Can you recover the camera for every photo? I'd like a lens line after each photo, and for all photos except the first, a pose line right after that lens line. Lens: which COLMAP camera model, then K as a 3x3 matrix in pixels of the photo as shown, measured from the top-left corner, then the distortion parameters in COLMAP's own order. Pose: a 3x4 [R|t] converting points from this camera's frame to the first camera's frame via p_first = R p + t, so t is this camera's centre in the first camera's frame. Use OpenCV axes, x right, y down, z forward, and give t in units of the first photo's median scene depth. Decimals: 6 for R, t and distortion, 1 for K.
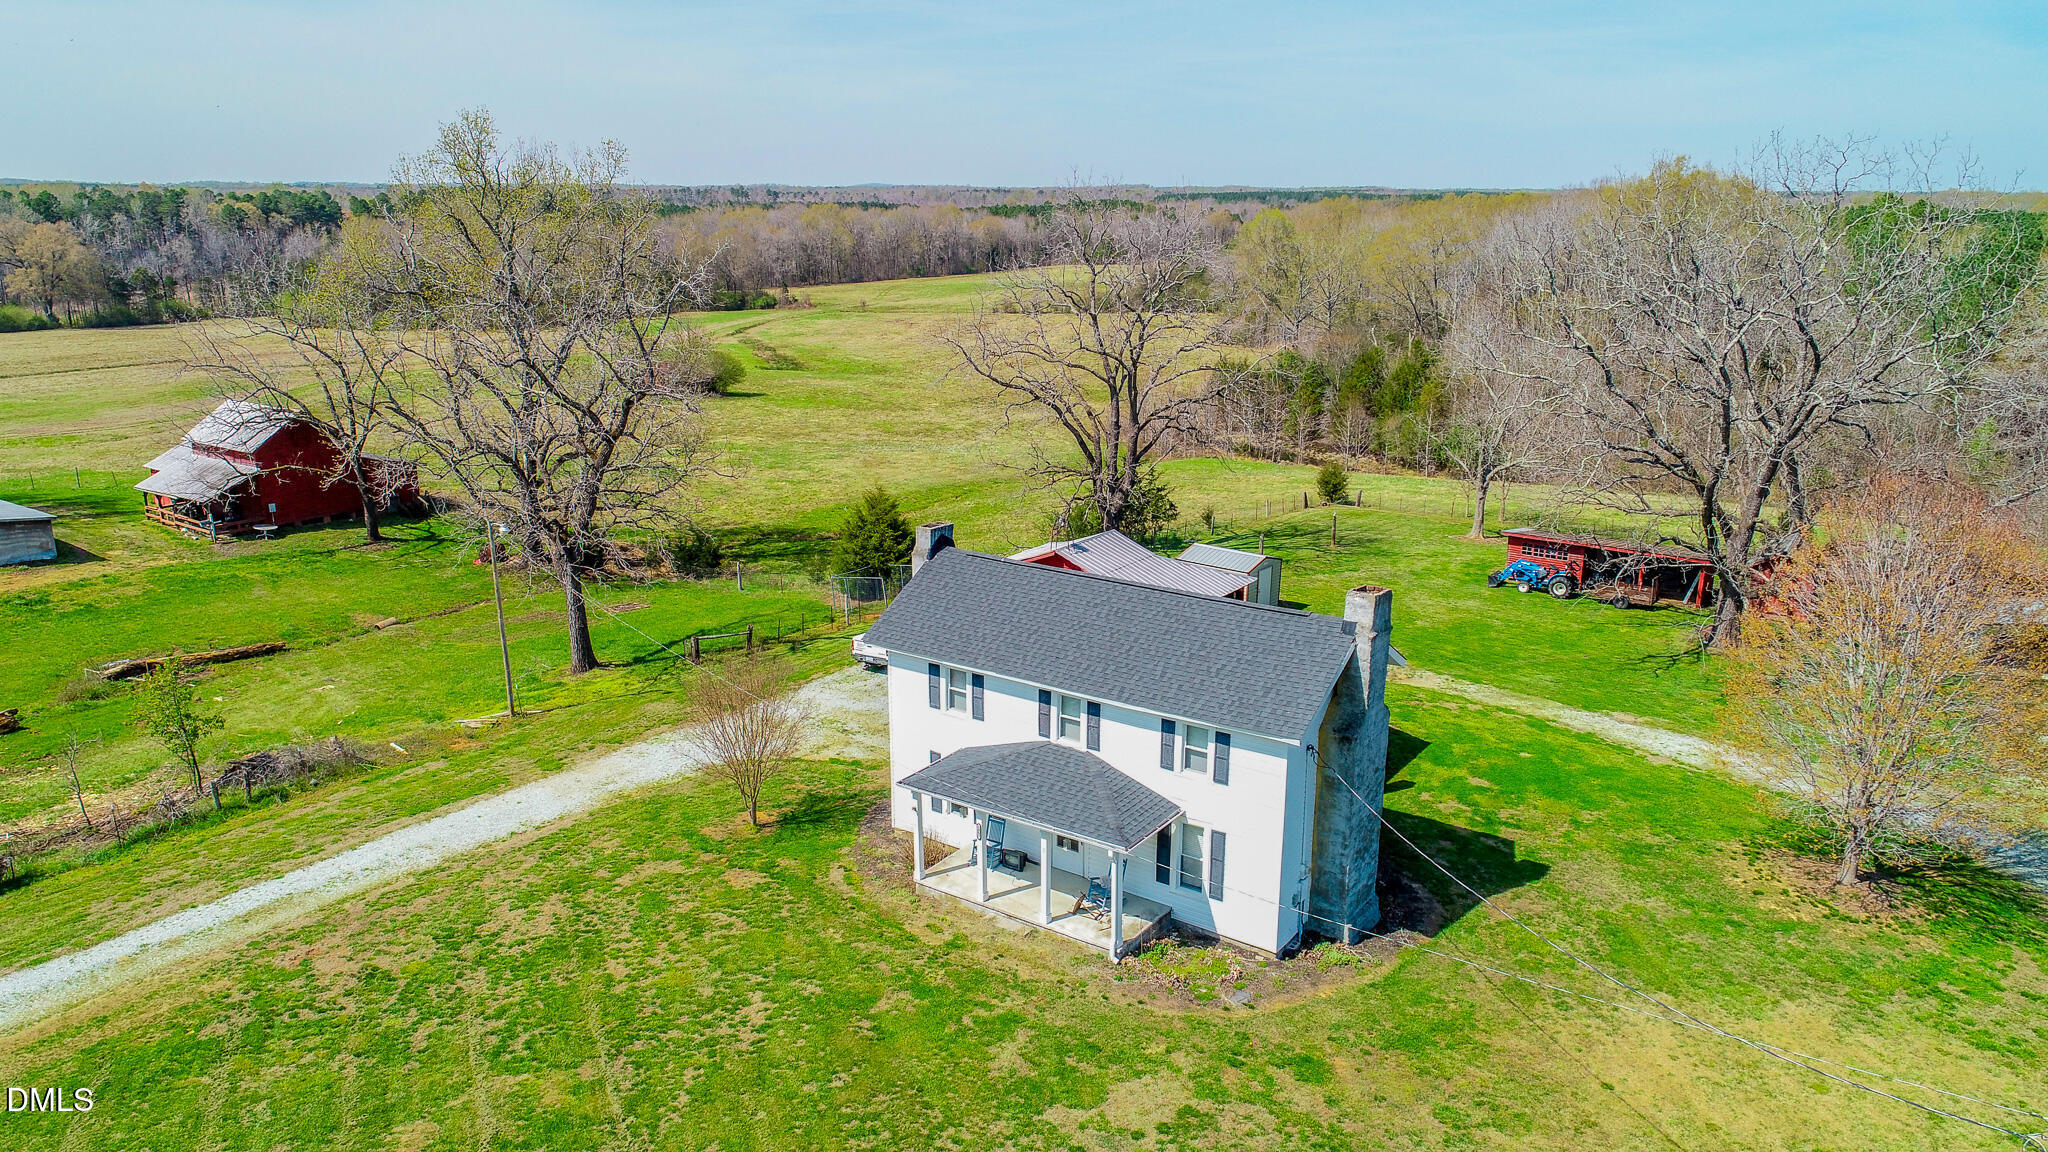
lens RADIAL K [[1376.4, 0, 1019.6], [0, 1376.4, 581.8], [0, 0, 1]] dist [0.001729, 0.000885]
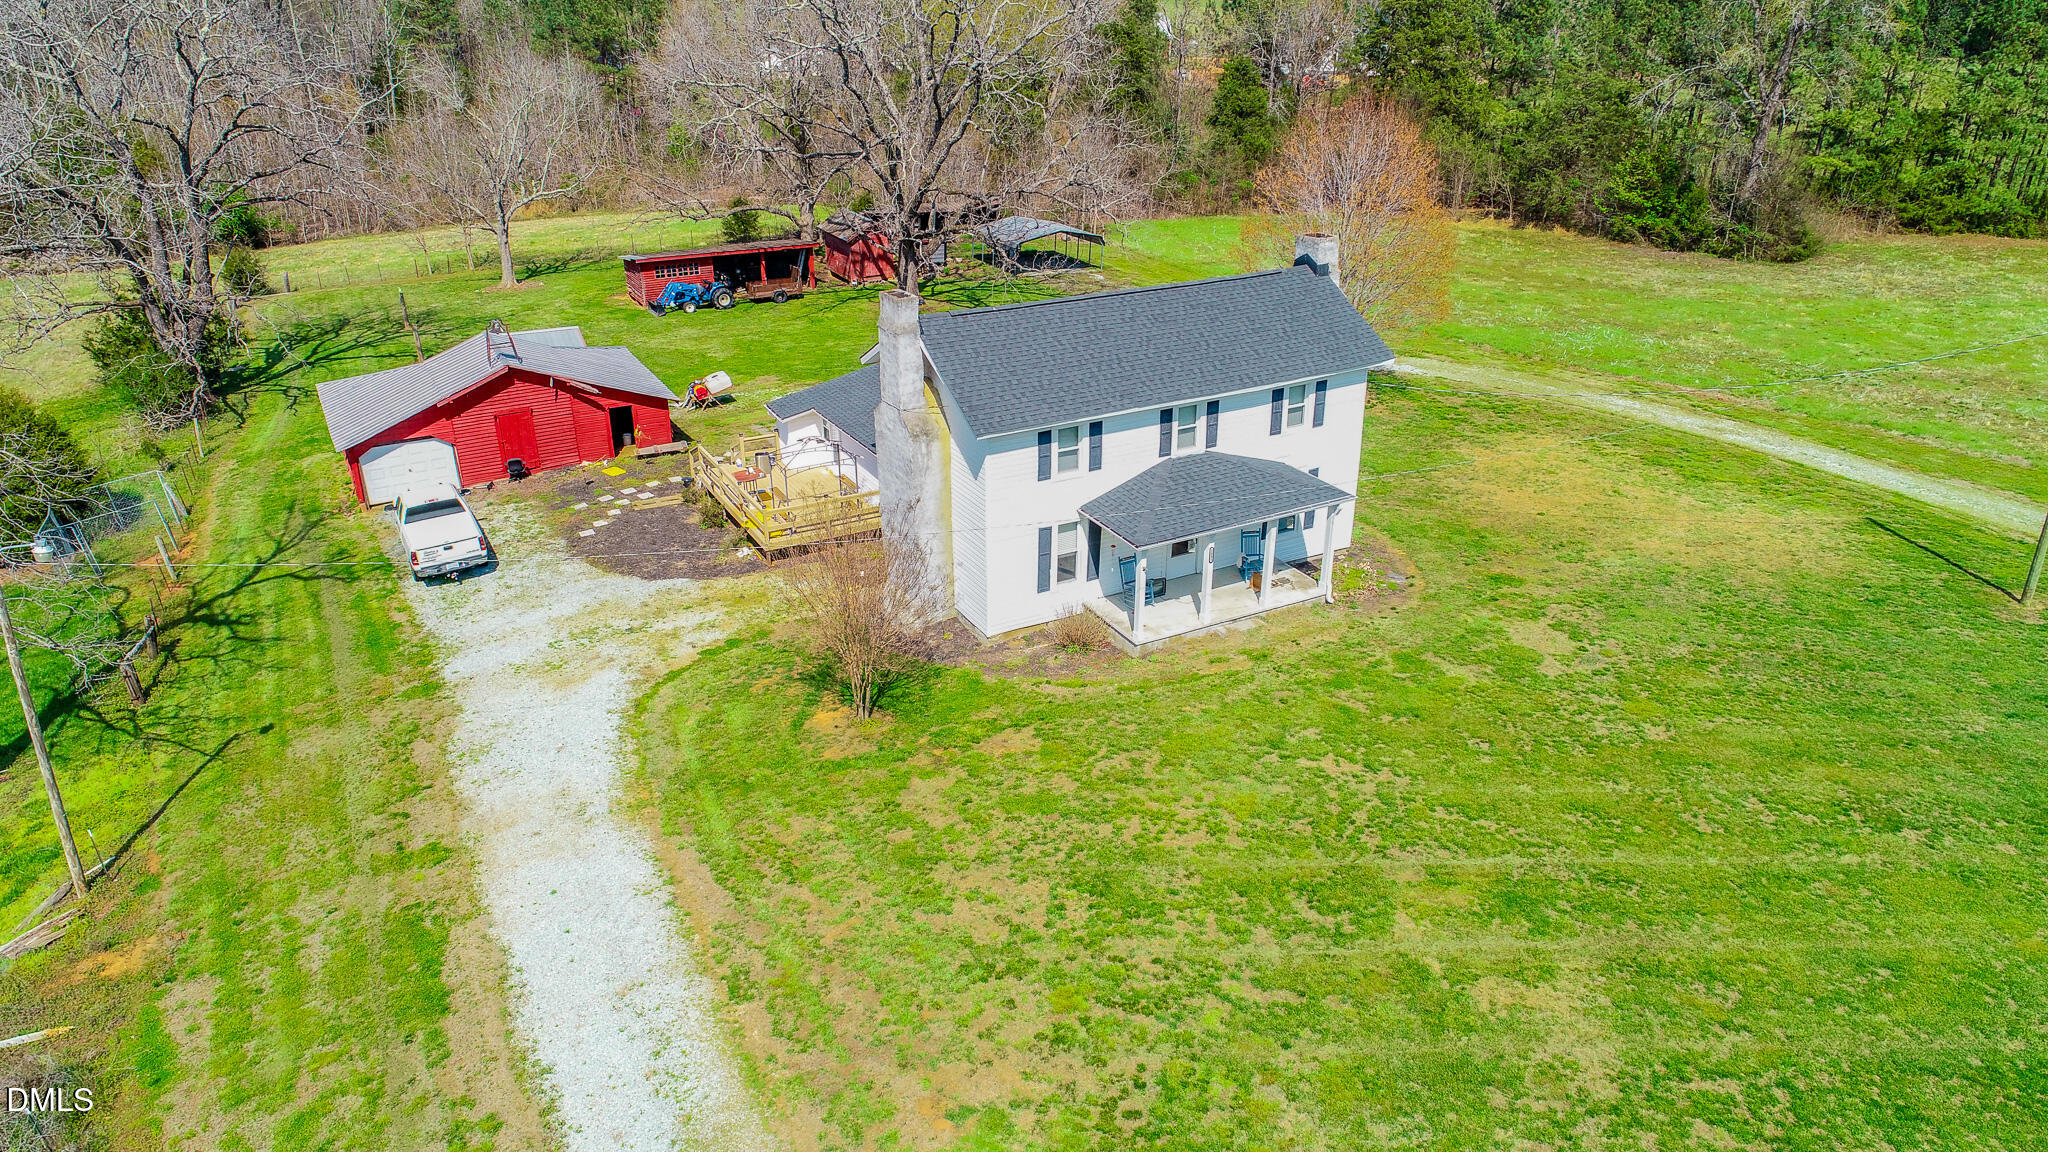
lens RADIAL K [[1376.4, 0, 1017.0], [0, 1376.4, 582.6], [0, 0, 1]] dist [0.001729, 0.000885]
pose [[0.443918, -0.386808, 0.808280, -0.831254], [0.237038, 0.920589, 0.310370, -0.131774], [-0.864147, 0.053814, 0.500354, 0.568665]]
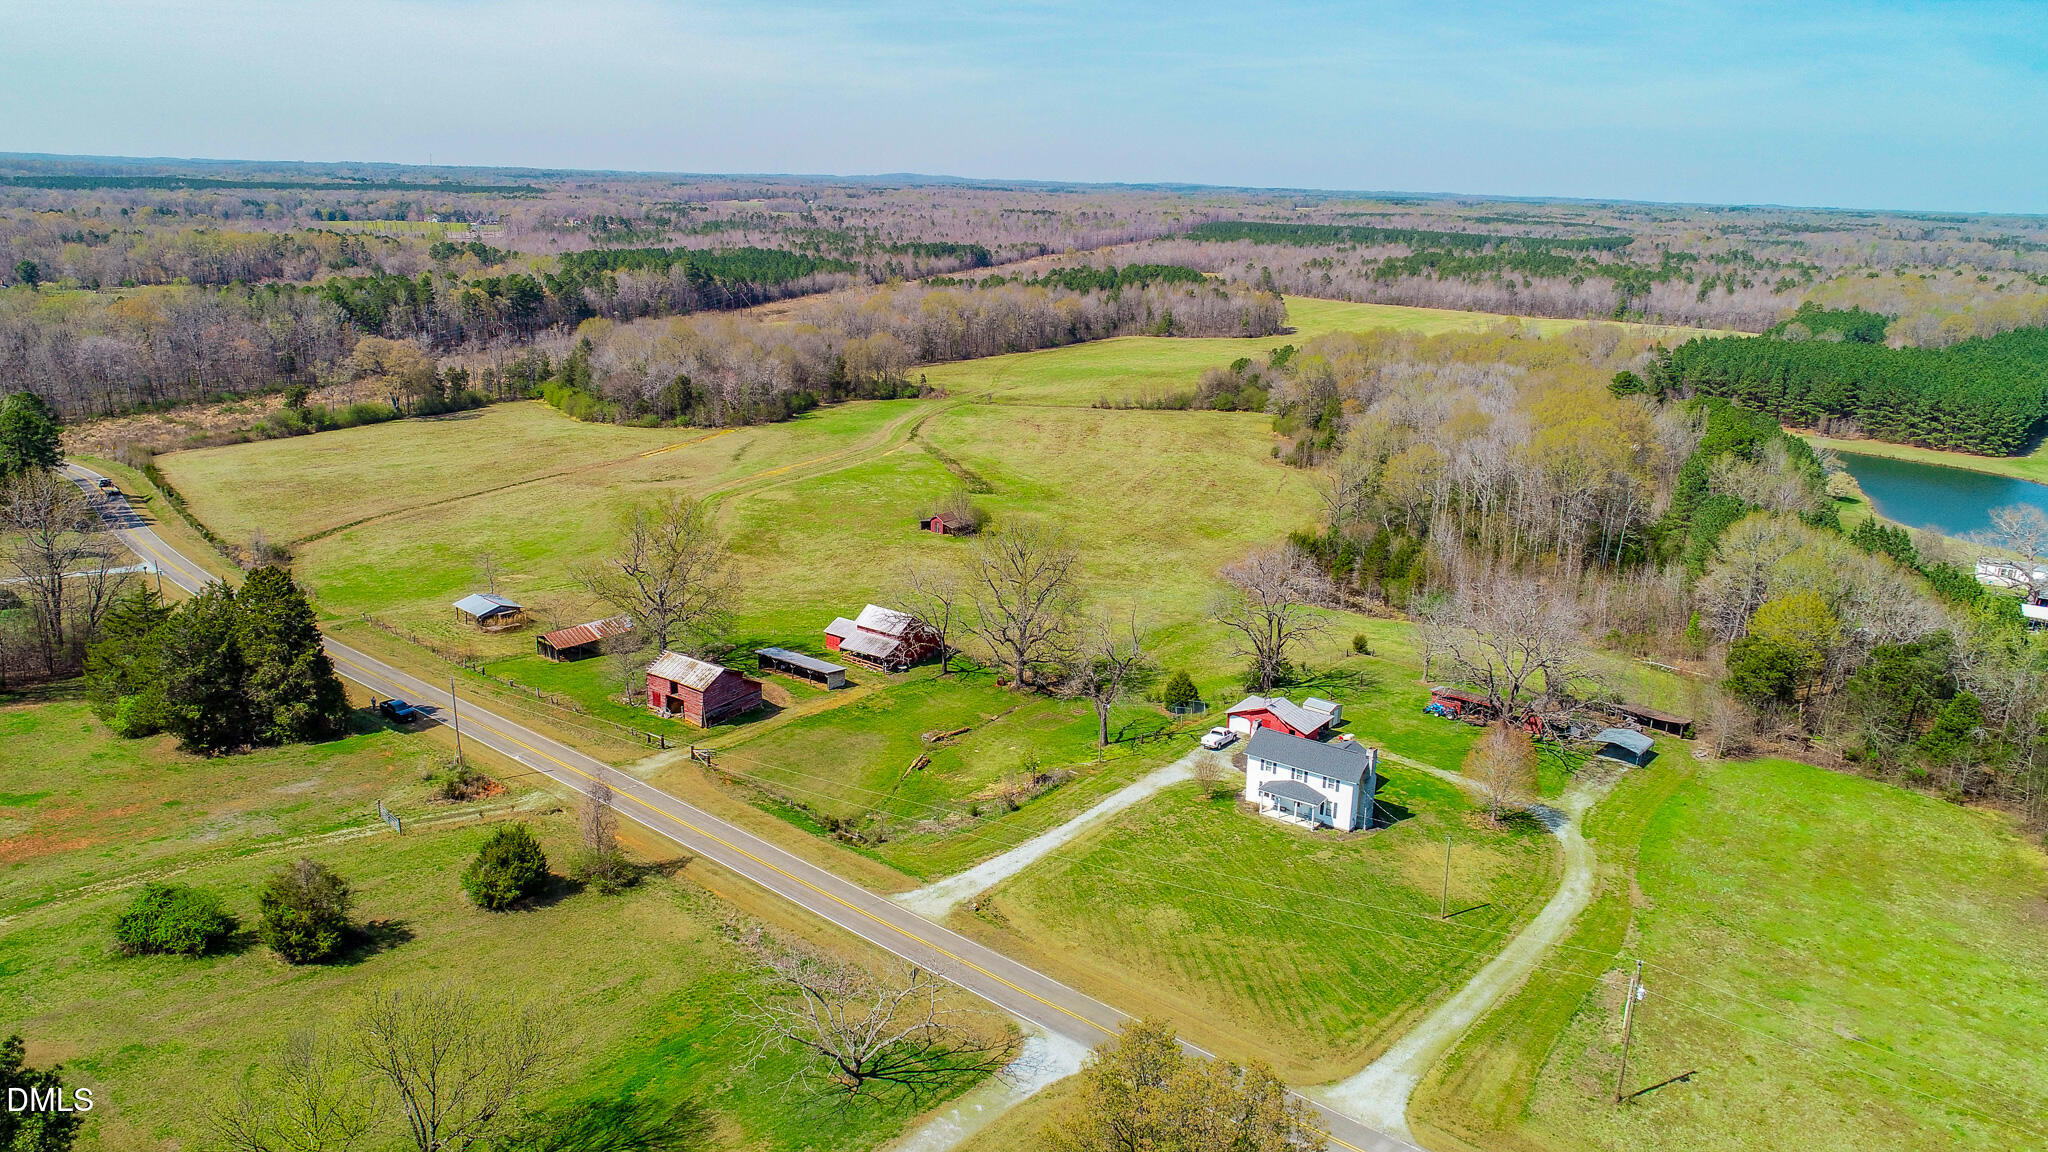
lens RADIAL K [[1376.4, 0, 1020.6], [0, 1376.4, 576.8], [0, 0, 1]] dist [0.001729, 0.000885]
pose [[0.999620, 0.025309, -0.010929, -0.730860], [-0.025254, 0.999668, 0.005084, -0.470574], [0.011054, -0.004806, 0.999927, -2.984168]]
